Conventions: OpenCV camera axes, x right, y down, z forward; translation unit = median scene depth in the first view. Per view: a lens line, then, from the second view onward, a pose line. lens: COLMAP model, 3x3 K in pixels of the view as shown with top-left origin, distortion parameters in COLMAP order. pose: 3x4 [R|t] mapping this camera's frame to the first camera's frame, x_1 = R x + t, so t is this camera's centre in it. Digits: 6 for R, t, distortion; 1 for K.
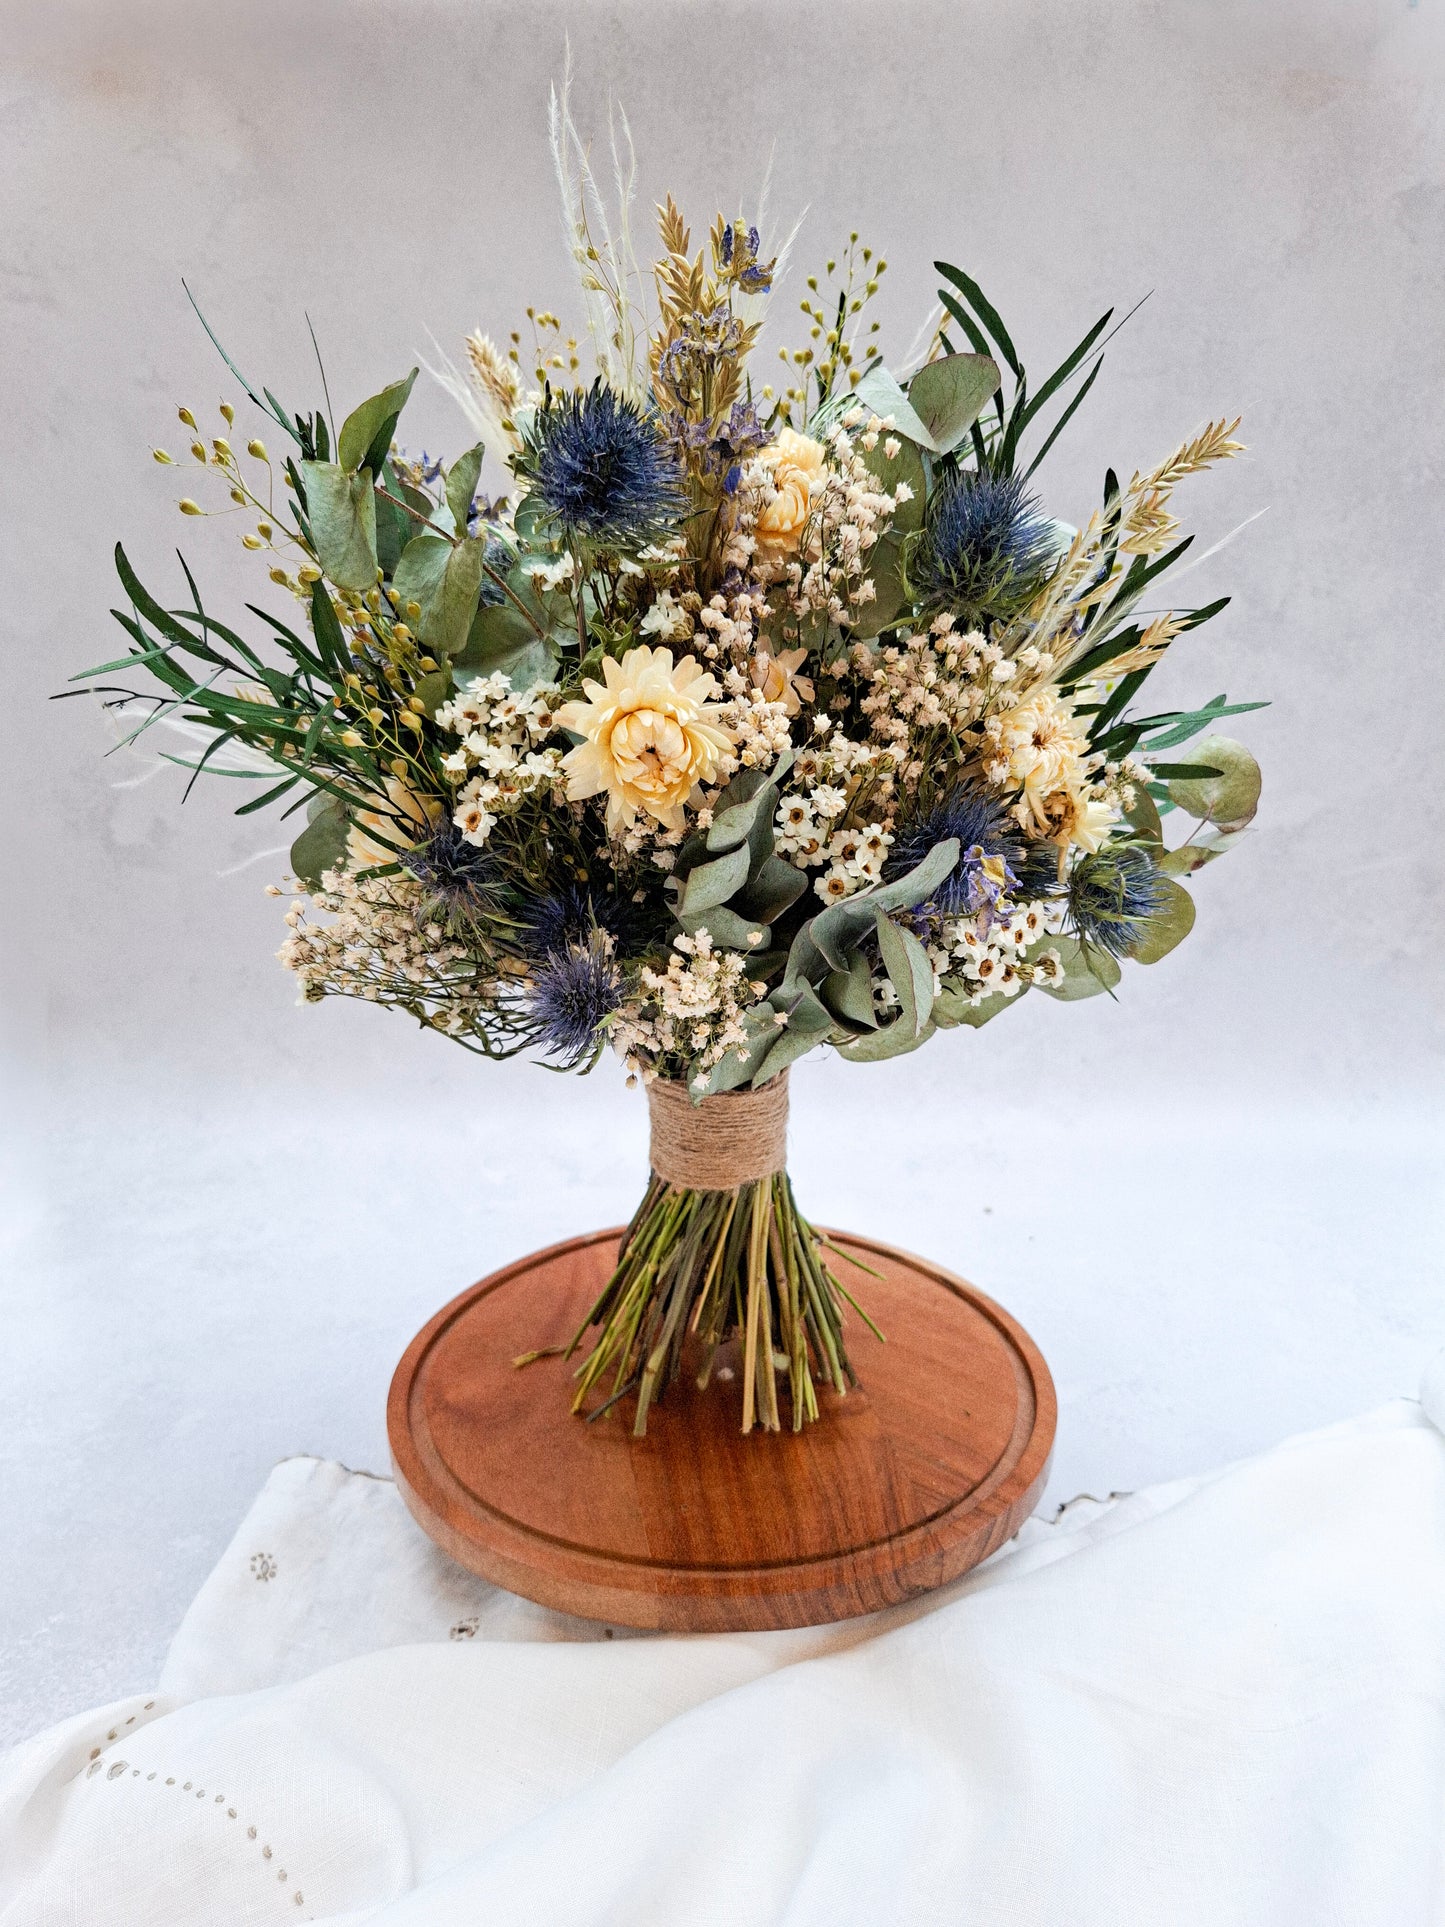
lens RADIAL K [[1353.5, 0, 701.5], [0, 1353.5, 928.9], [0, 0, 1]] dist [0.106406, -0.002011]
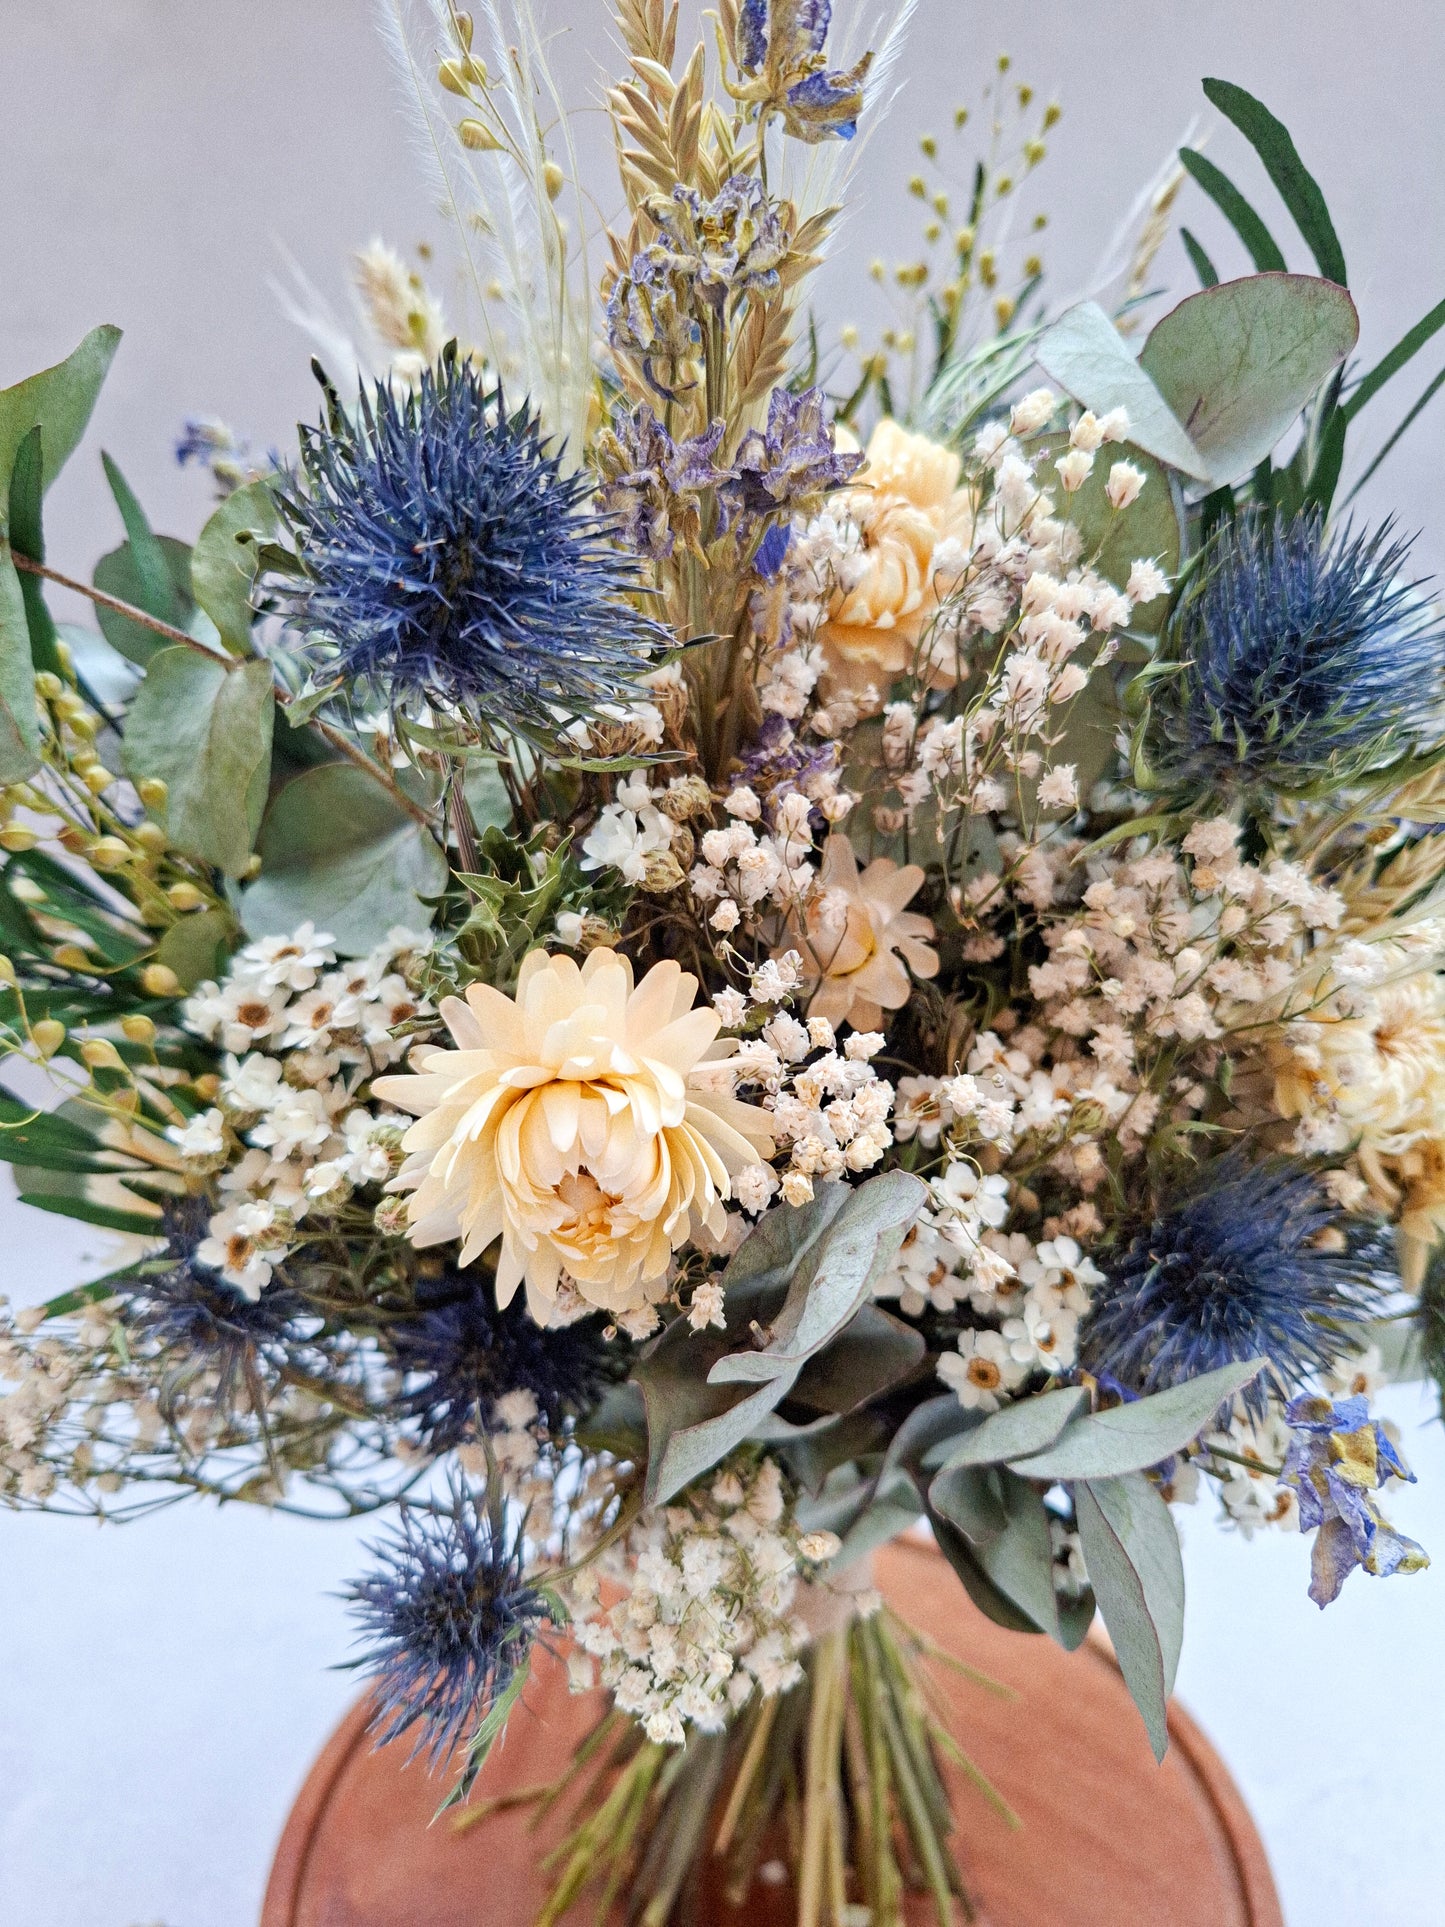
lens RADIAL K [[1399.8, 0, 710.2], [0, 1399.8, 953.6], [0, 0, 1]] dist [0.112294, -0.169951]
pose [[0.998969, 0.004571, -0.045161, 0.023274], [-0.001998, 0.998381, 0.056838, -0.213167], [0.045348, -0.056689, 0.997361, 0.498064]]
